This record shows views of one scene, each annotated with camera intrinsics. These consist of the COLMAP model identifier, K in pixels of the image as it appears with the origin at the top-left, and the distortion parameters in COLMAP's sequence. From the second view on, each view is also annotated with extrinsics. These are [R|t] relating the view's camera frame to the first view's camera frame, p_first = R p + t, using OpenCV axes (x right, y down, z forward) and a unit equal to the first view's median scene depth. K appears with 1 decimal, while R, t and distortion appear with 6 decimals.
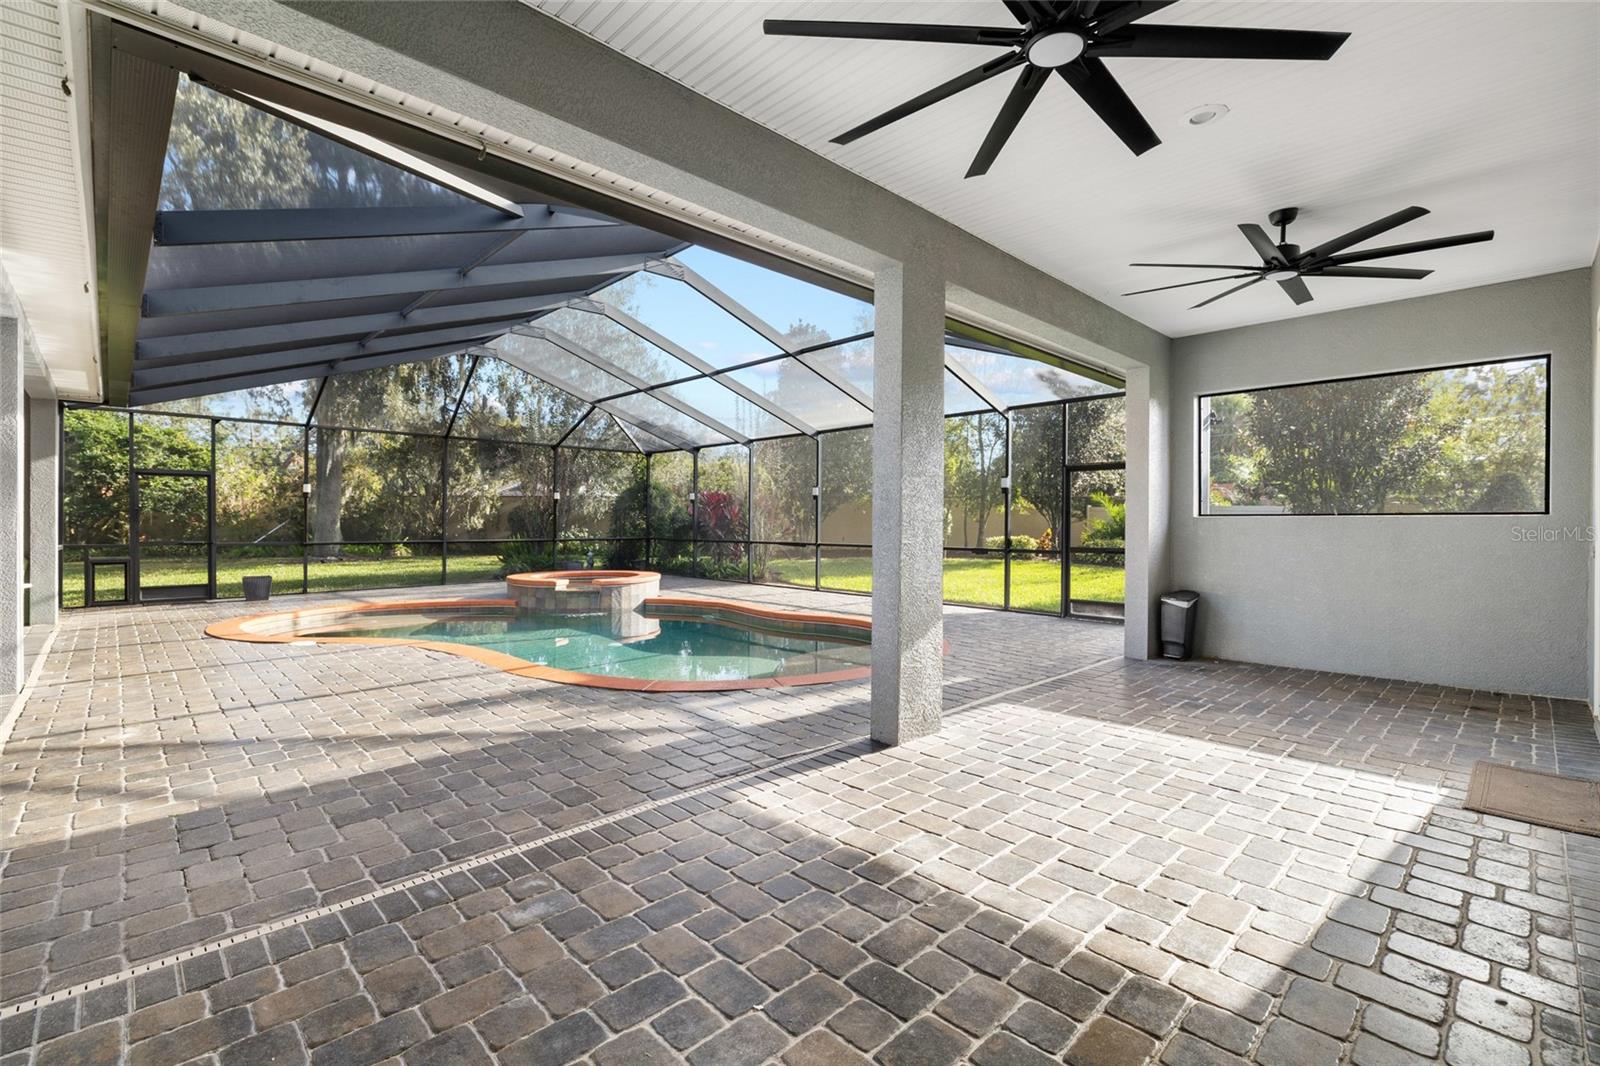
lens RADIAL K [[719.3, 0, 796.6], [0, 719.3, 532.9], [0, 0, 1]] dist [-0.007921, 0.001531]
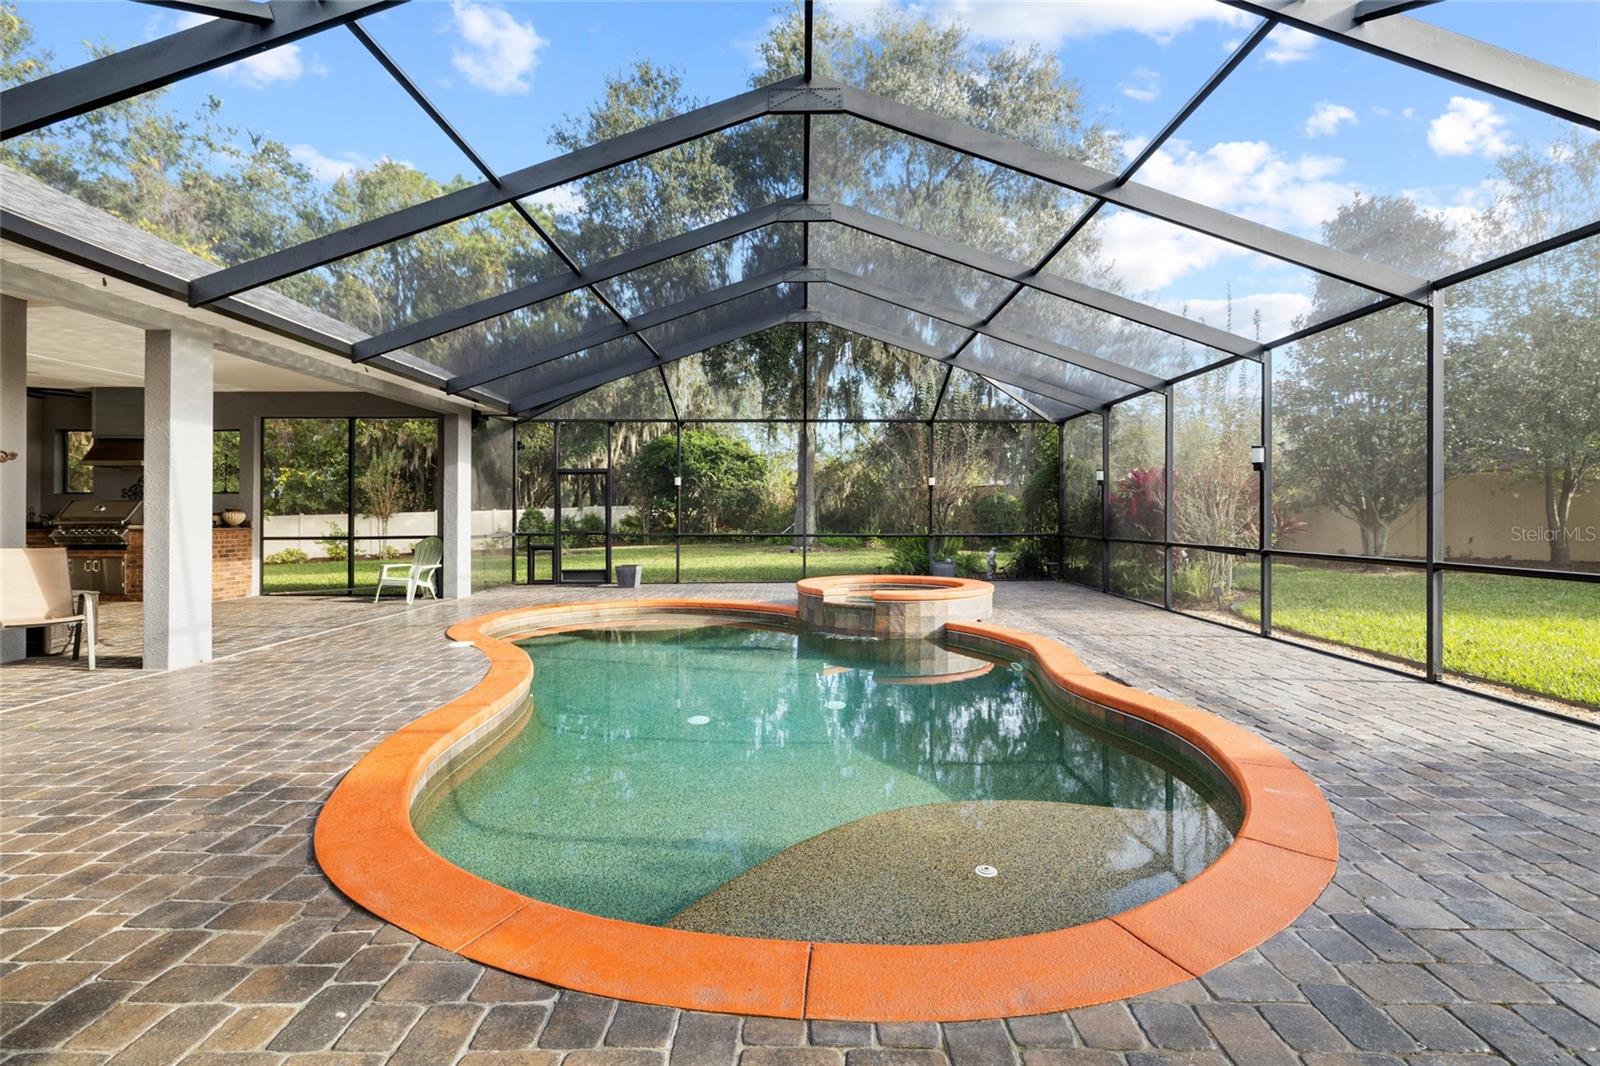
lens RADIAL K [[719.3, 0, 807.5], [0, 719.3, 512.5], [0, 0, 1]] dist [-0.007921, 0.001531]
pose [[0.725440, -0.005247, -0.688265, 0.173414], [-0.006863, 0.999866, -0.014856, -0.003850], [0.688251, 0.015501, 0.725307, 0.403695]]
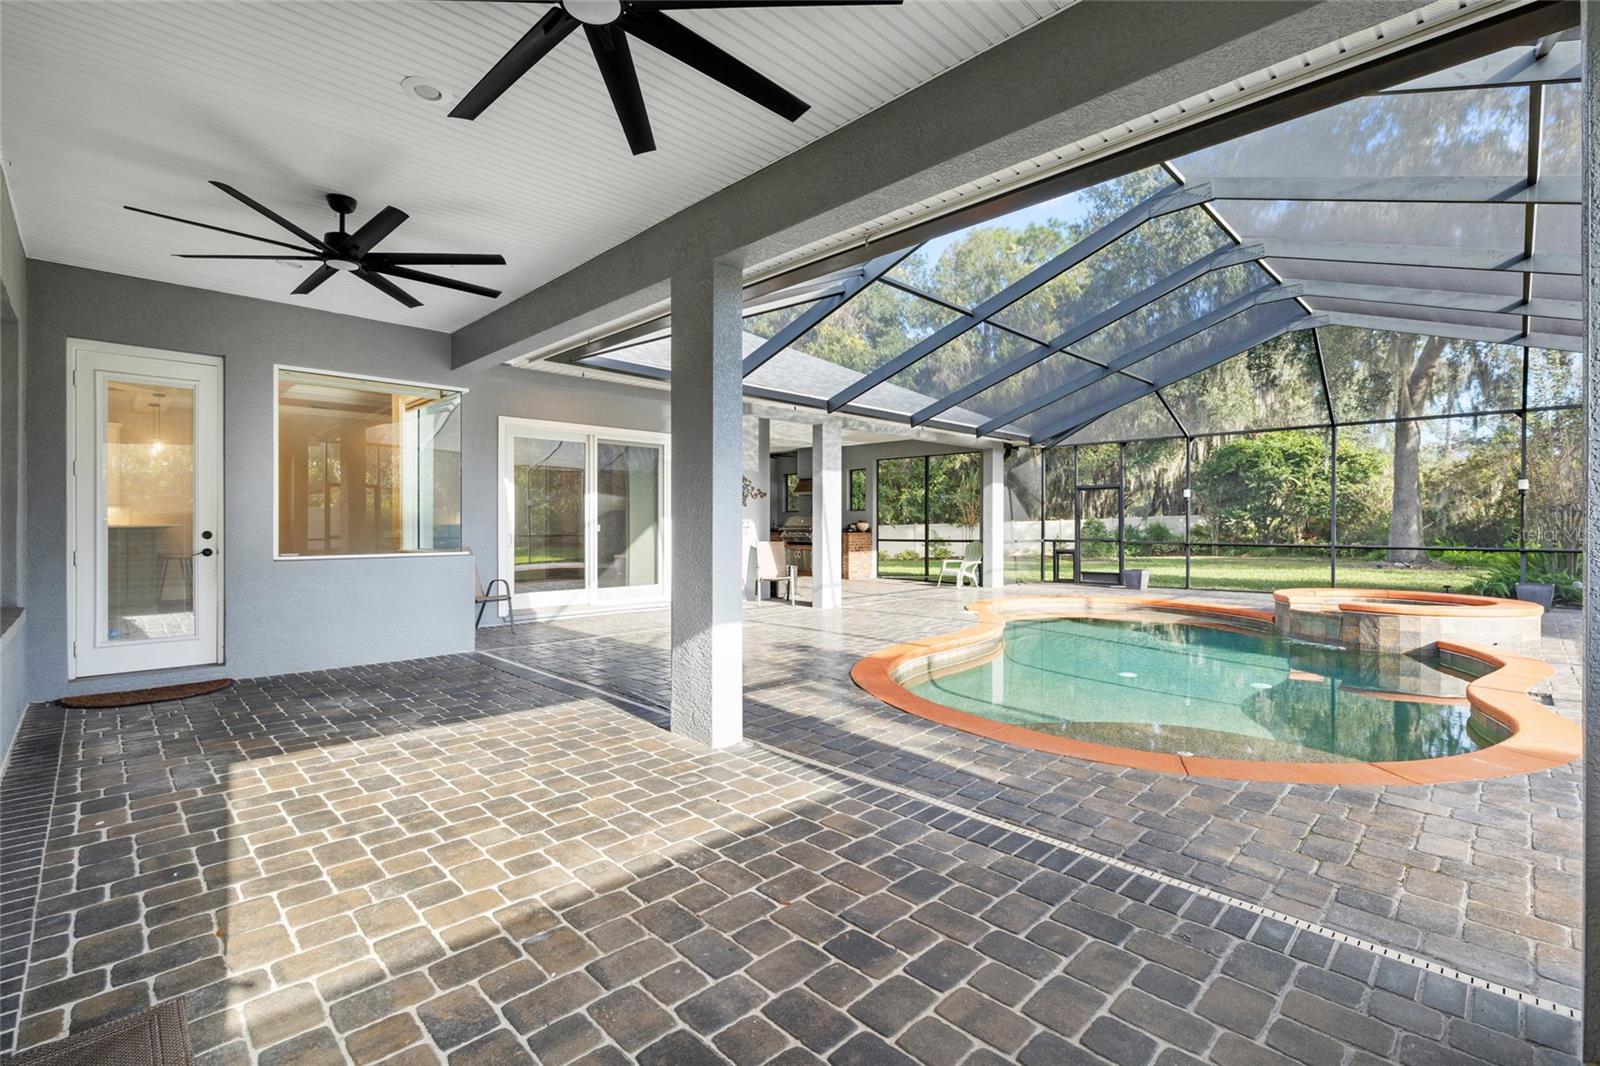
lens RADIAL K [[719.3, 0, 802.4], [0, 719.3, 527.9], [0, 0, 1]] dist [-0.007921, 0.001531]
pose [[0.021908, 0.002239, -0.999757, 0.427217], [-0.014024, 0.999900, 0.001932, -0.003461], [0.999662, 0.013978, 0.021938, 0.413512]]
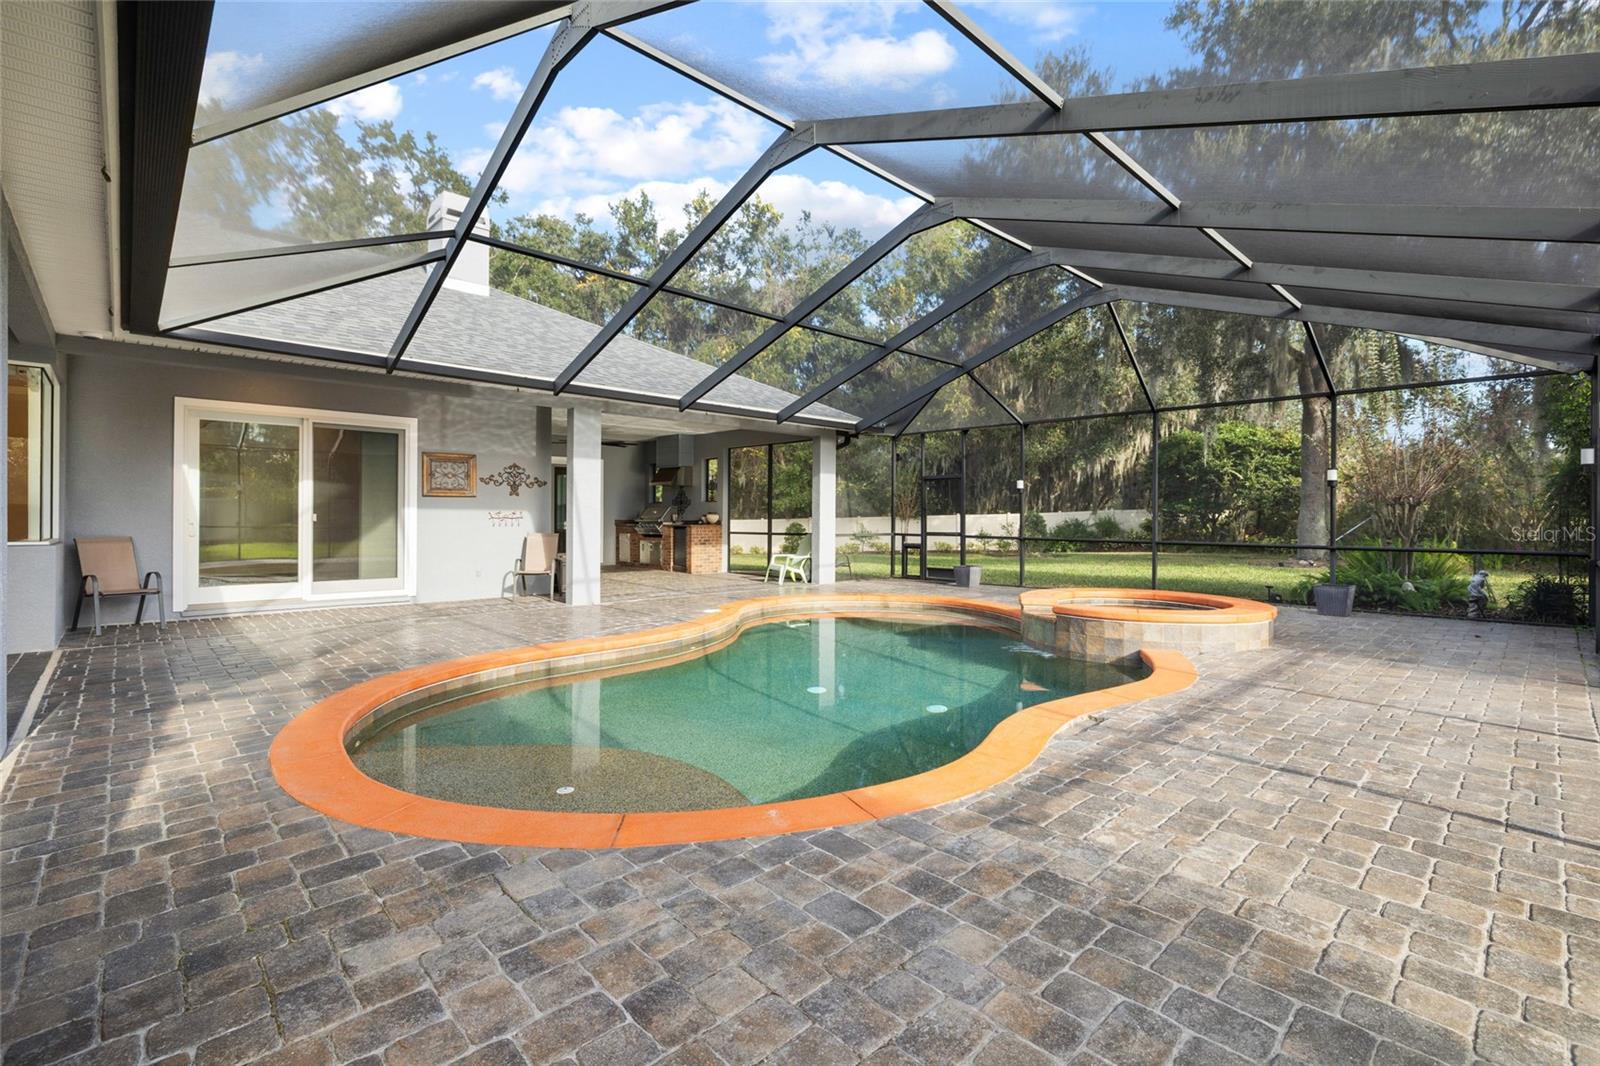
lens RADIAL K [[719.3, 0, 796.4], [0, 719.3, 521.6], [0, 0, 1]] dist [-0.007921, 0.001531]
pose [[-0.007069, 0.003024, -0.999970, 0.367619], [-0.019151, 0.999812, 0.003159, -0.006991], [0.999792, 0.019173, -0.007010, 0.733852]]
